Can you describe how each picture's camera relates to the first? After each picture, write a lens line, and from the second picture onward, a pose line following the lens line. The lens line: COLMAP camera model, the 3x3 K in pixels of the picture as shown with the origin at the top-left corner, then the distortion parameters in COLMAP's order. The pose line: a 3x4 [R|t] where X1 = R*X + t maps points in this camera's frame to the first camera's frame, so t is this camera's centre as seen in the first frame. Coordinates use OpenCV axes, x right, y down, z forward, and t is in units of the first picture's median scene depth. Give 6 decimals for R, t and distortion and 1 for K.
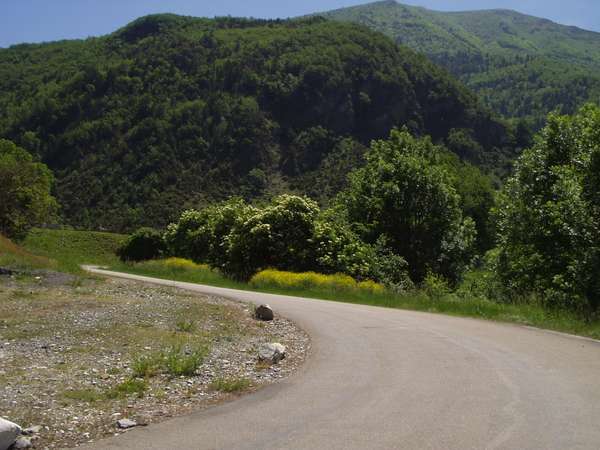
lens RADIAL K [[670.0, 0, 300.0], [0, 670.0, 225.0], [0, 0, 1]] dist [-0.180993, 0.055195]
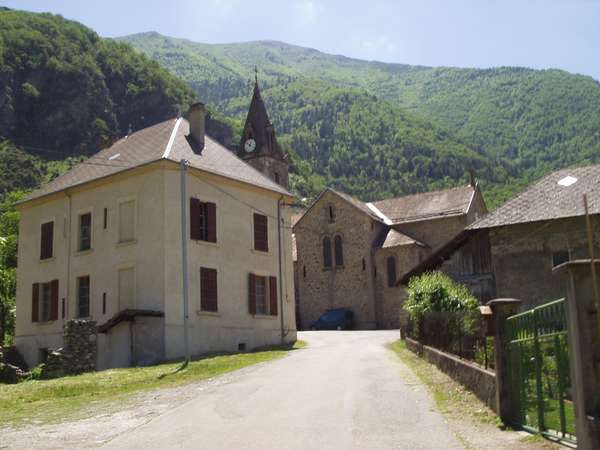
lens RADIAL K [[670.0, 0, 300.0], [0, 670.0, 225.0], [0, 0, 1]] dist [-0.180993, 0.055195]
pose [[0.950024, -0.064499, 0.305440, 0.065671], [0.084654, 0.994990, -0.053193, 0.009309], [-0.300479, 0.076391, 0.950724, 0.101090]]
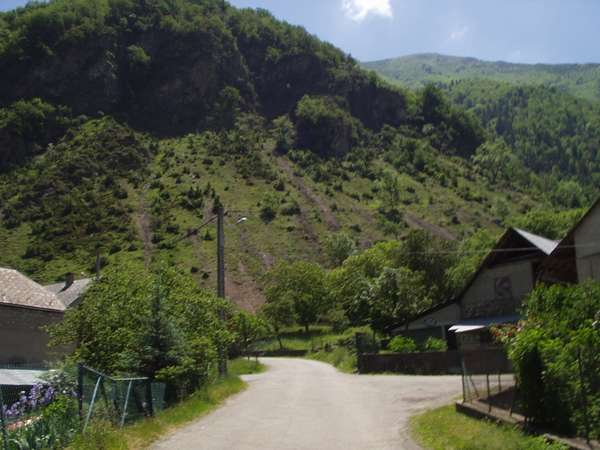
lens RADIAL K [[670.0, 0, 300.0], [0, 670.0, 225.0], [0, 0, 1]] dist [-0.180993, 0.055195]
pose [[0.991503, -0.106908, 0.074118, 0.075764], [0.115297, 0.986043, -0.120105, 0.015235], [-0.060244, 0.127630, 0.989991, 0.194448]]
